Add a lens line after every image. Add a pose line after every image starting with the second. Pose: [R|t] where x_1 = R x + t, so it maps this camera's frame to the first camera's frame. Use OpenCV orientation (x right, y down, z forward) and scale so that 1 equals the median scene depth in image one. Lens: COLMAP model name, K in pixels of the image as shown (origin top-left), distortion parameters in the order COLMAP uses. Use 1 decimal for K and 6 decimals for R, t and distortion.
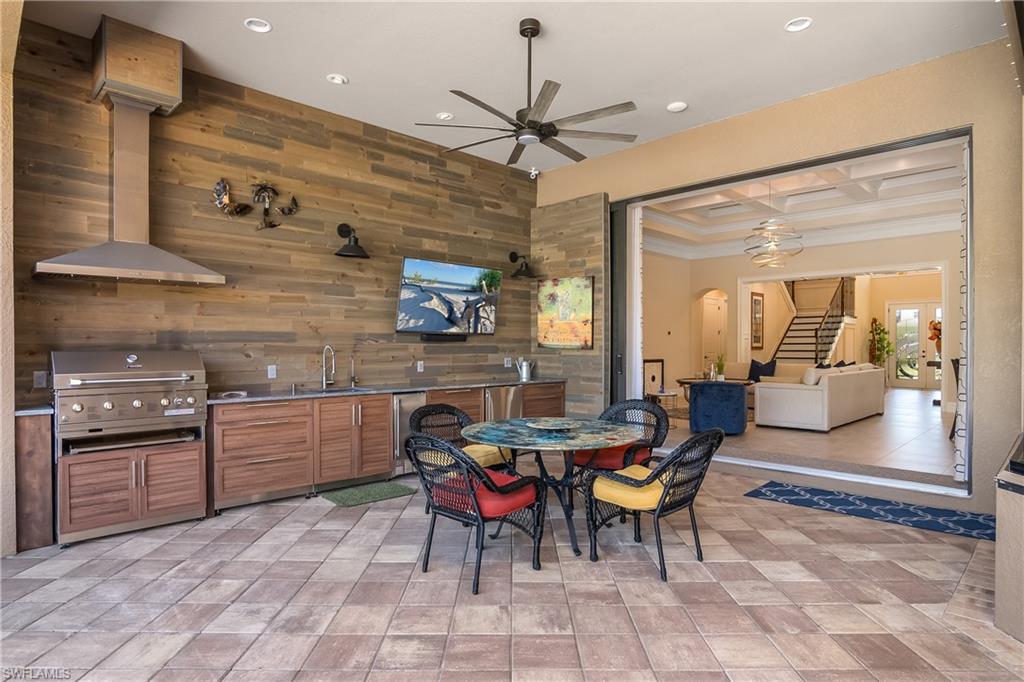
lens RADIAL K [[577.0, 0, 521.2], [0, 577.0, 334.1], [0, 0, 1]] dist [0.014527, -0.000438]
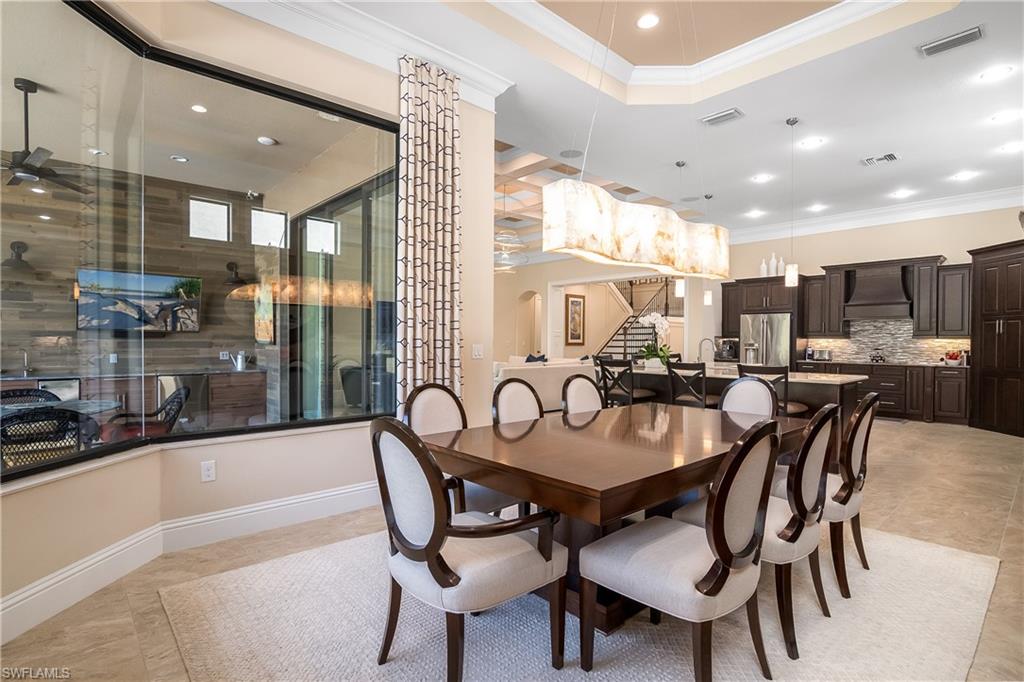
lens RADIAL K [[512.5, 0, 513.5], [0, 512.5, 349.8], [0, 0, 1]] dist [-0.029005, 0.009428]
pose [[0.998823, 0.008158, -0.047815, 0.704142], [-0.006185, 0.999129, 0.041265, -0.010817], [0.048110, -0.040921, 0.998003, -0.021104]]
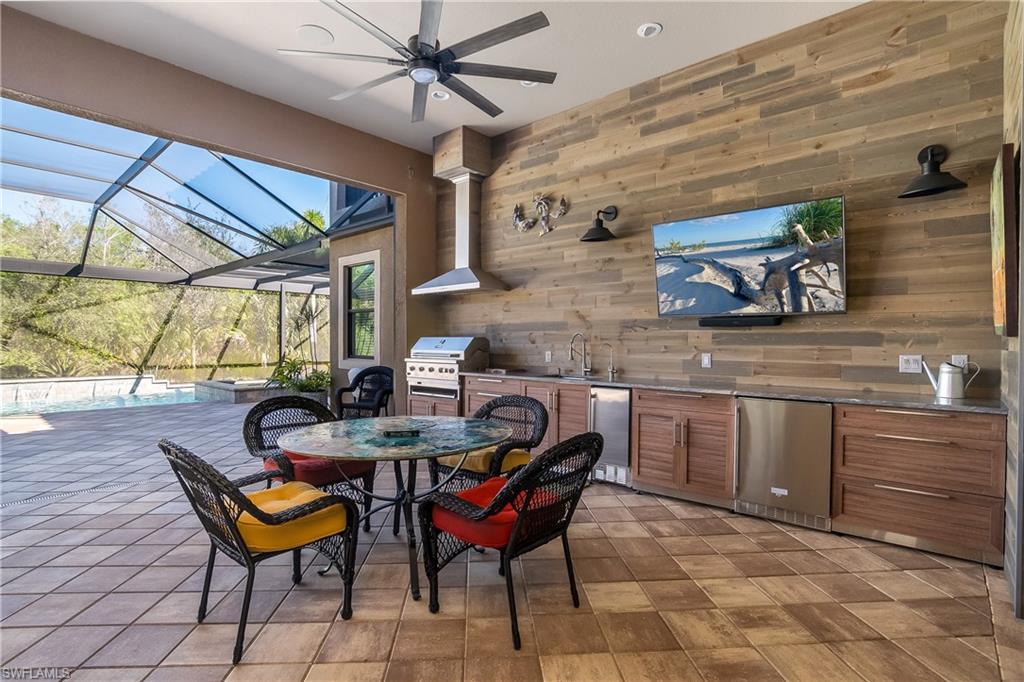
lens RADIAL K [[512.5, 0, 512.3], [0, 512.5, 339.5], [0, 0, 1]] dist [-0.029005, 0.009428]
pose [[0.055678, 0.005057, -0.998436, 0.467122], [0.021345, 0.999753, 0.006254, 0.018446], [0.998221, -0.021660, 0.055556, 0.693027]]
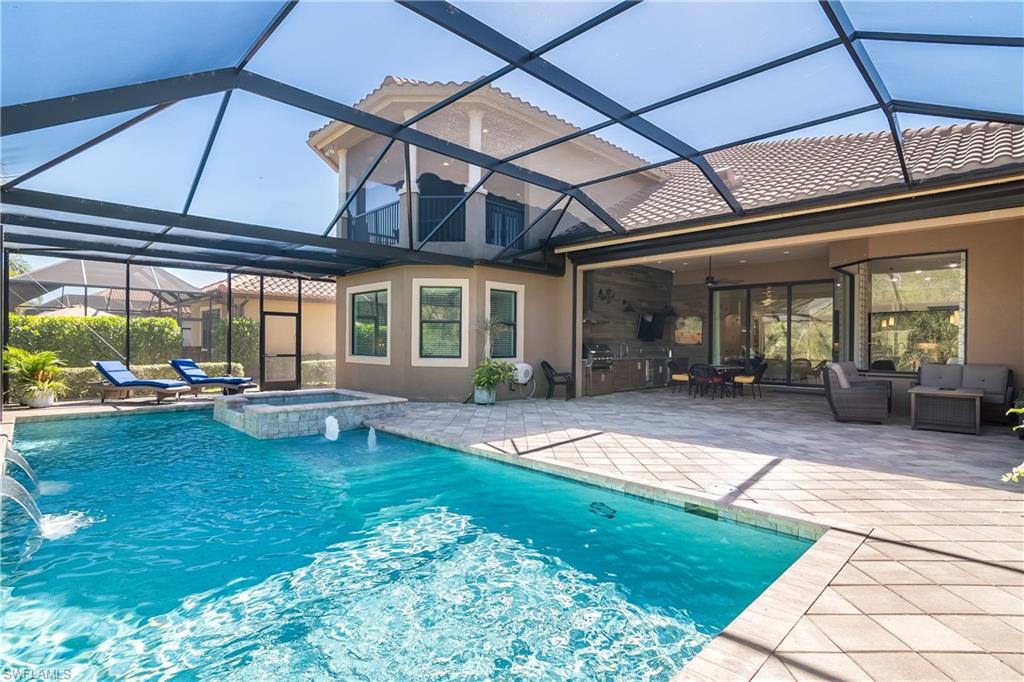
lens RADIAL K [[512.5, 0, 512.3], [0, 512.5, 342.3], [0, 0, 1]] dist [-0.029005, 0.009428]
pose [[0.999775, 0.011845, -0.017578, -0.712218], [-0.011487, 0.999728, 0.020316, -0.023546], [0.017814, -0.020110, 0.999639, -1.342854]]
